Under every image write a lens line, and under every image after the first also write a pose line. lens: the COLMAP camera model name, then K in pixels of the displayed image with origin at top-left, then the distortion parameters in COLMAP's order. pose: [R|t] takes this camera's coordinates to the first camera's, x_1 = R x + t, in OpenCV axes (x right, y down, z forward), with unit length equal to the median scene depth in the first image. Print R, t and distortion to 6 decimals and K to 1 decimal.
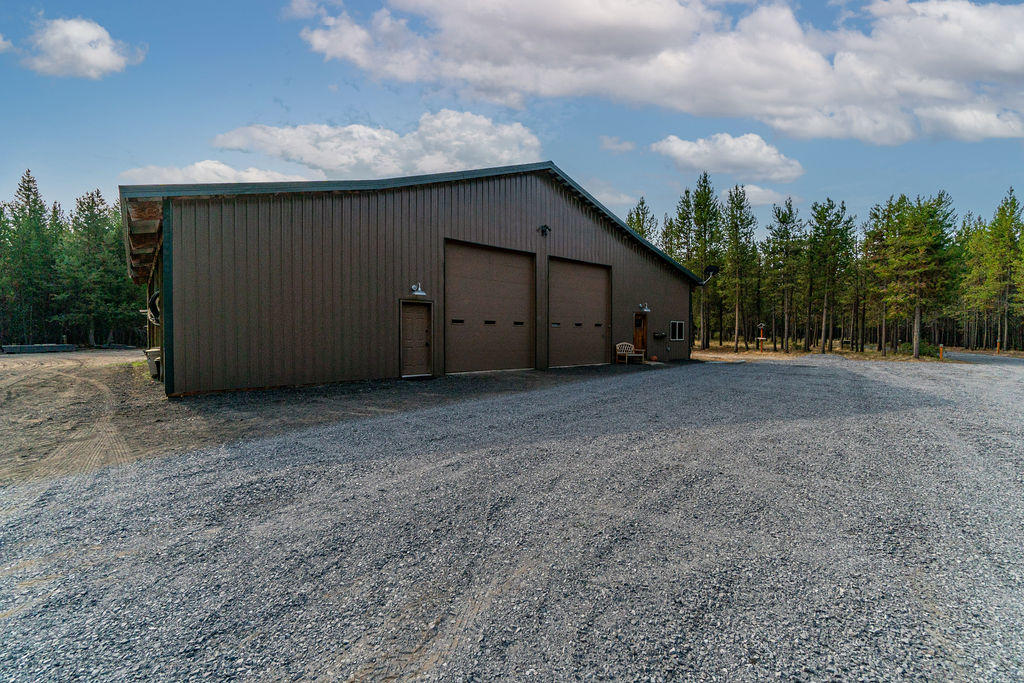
lens RADIAL K [[441.4, 0, 512.0], [0, 441.4, 341.5], [0, 0, 1]] dist [0.001242, -0.000146]
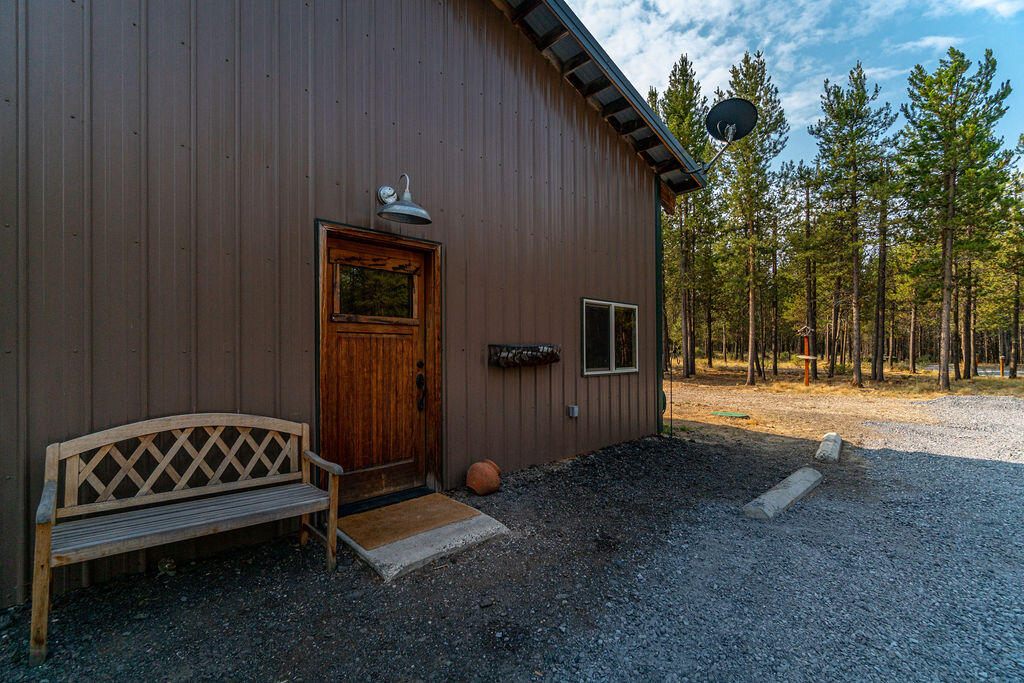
lens RADIAL K [[441.4, 0, 512.0], [0, 441.4, 341.5], [0, 0, 1]] dist [0.001242, -0.000146]
pose [[0.998785, -0.007620, 0.048691, 0.221908], [0.009324, 0.999349, -0.034851, -0.009502], [-0.048394, 0.035262, 0.998206, 0.541262]]
